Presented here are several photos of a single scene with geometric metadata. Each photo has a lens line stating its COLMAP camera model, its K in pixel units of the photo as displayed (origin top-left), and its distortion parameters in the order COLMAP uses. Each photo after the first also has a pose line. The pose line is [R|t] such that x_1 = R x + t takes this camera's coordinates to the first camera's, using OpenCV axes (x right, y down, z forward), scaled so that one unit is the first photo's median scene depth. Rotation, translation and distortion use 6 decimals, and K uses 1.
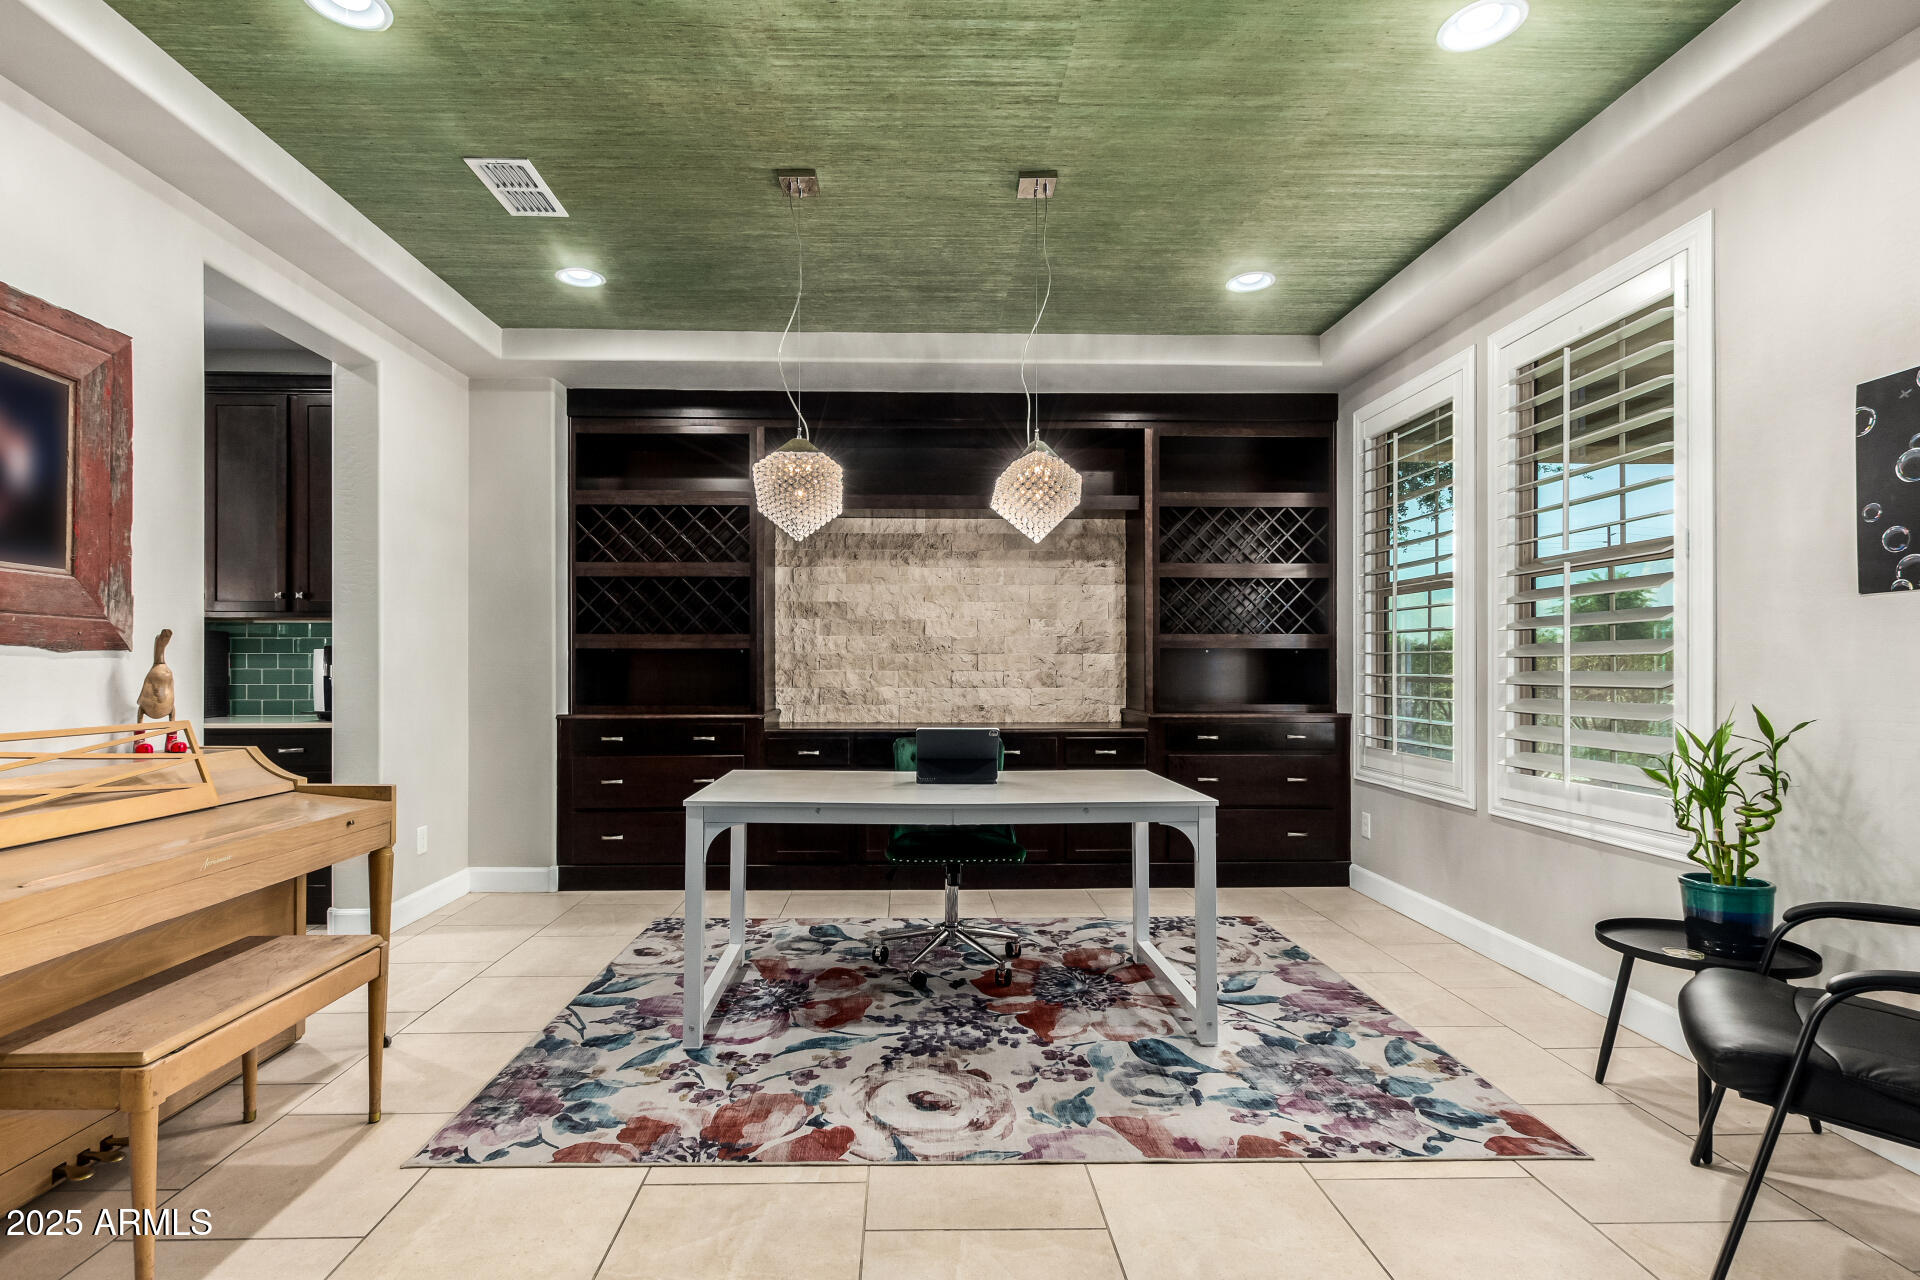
lens RADIAL K [[886.6, 0, 901.9], [0, 886.6, 663.1], [0, 0, 1]] dist [0.005944, -0.001003]
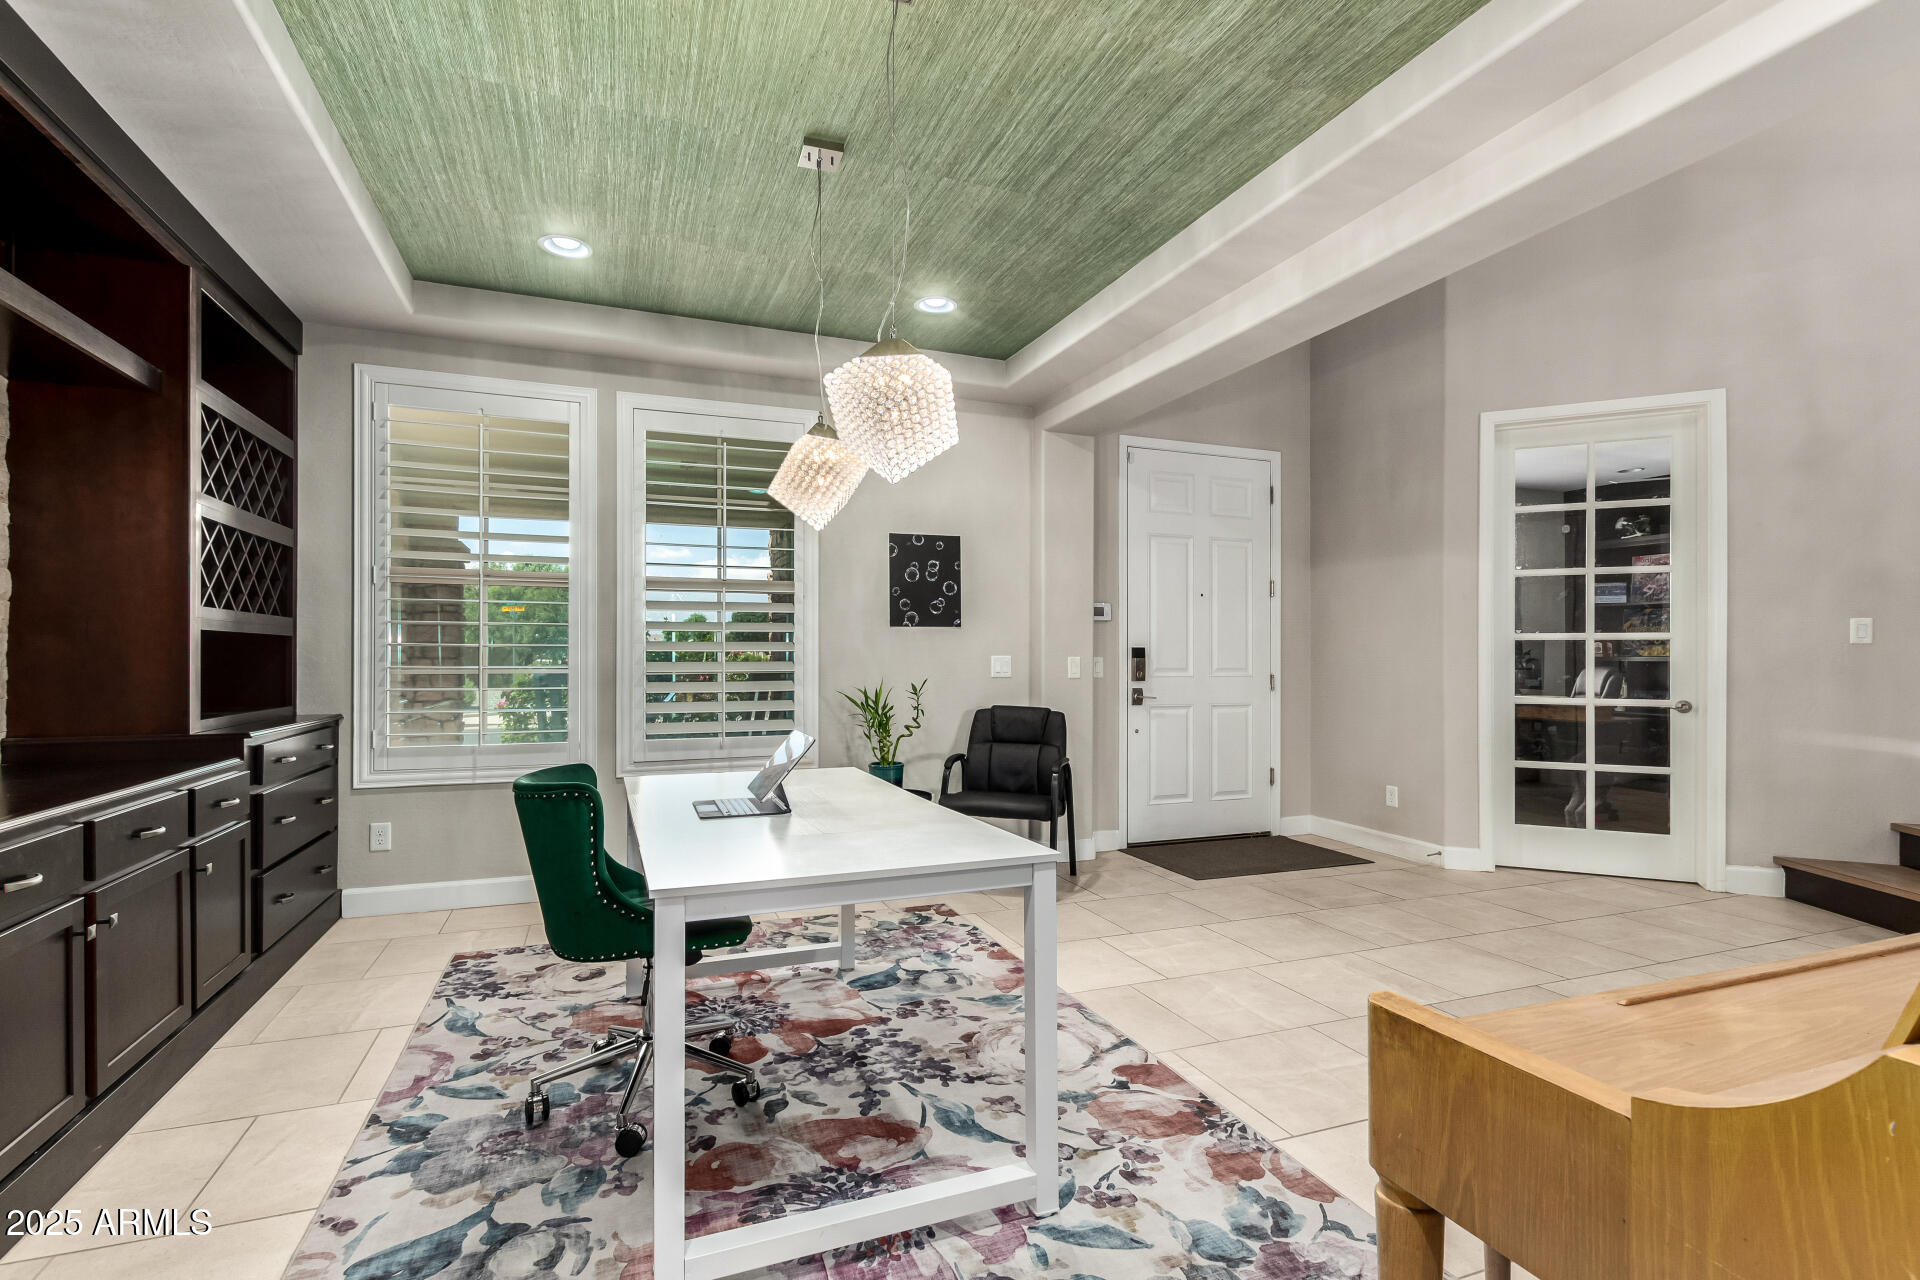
lens RADIAL K [[886.6, 0, 950.9], [0, 886.6, 653.5], [0, 0, 1]] dist [0.005944, -0.001003]
pose [[-0.346452, 0.003179, 0.938062, -0.903783], [-0.004835, 0.999975, -0.005175, 0.001278], [-0.938055, -0.006329, -0.346428, 1.369699]]
